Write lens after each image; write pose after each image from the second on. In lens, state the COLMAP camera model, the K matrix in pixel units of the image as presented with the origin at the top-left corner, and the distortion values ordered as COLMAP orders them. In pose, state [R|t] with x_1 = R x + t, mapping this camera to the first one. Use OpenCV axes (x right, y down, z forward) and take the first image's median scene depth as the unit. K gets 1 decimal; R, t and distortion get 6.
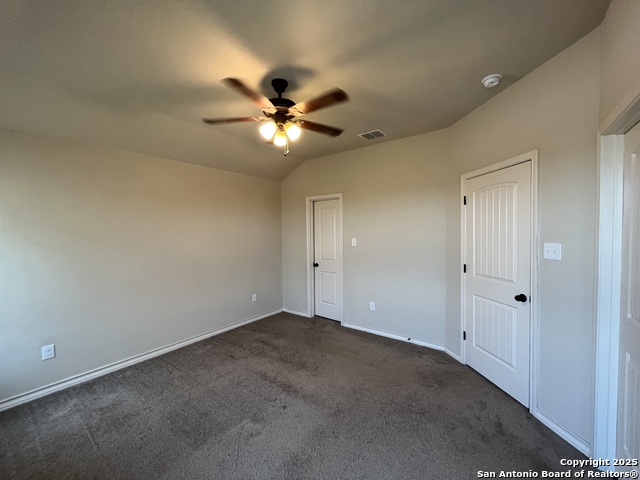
lens RADIAL K [[257.3, 0, 316.3], [0, 257.3, 237.9], [0, 0, 1]] dist [-0.003920, 0.000030]
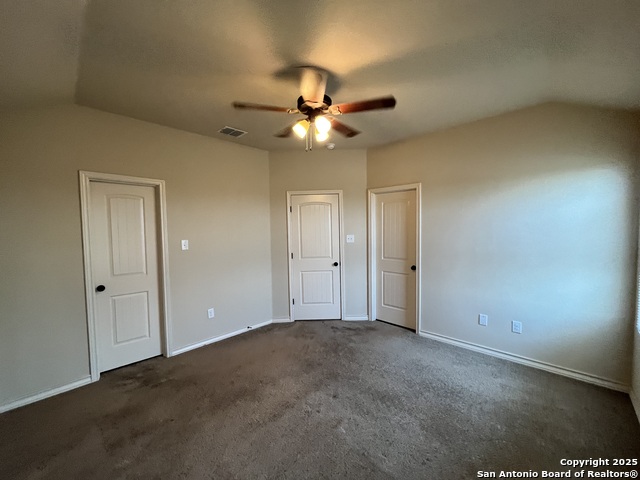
lens RADIAL K [[257.3, 0, 325.5], [0, 257.3, 237.6], [0, 0, 1]] dist [-0.003920, 0.000030]
pose [[0.098926, -0.031366, 0.994600, -0.817495], [0.037163, 0.998922, 0.027806, -0.016911], [-0.994401, 0.034212, 0.099985, 0.633879]]
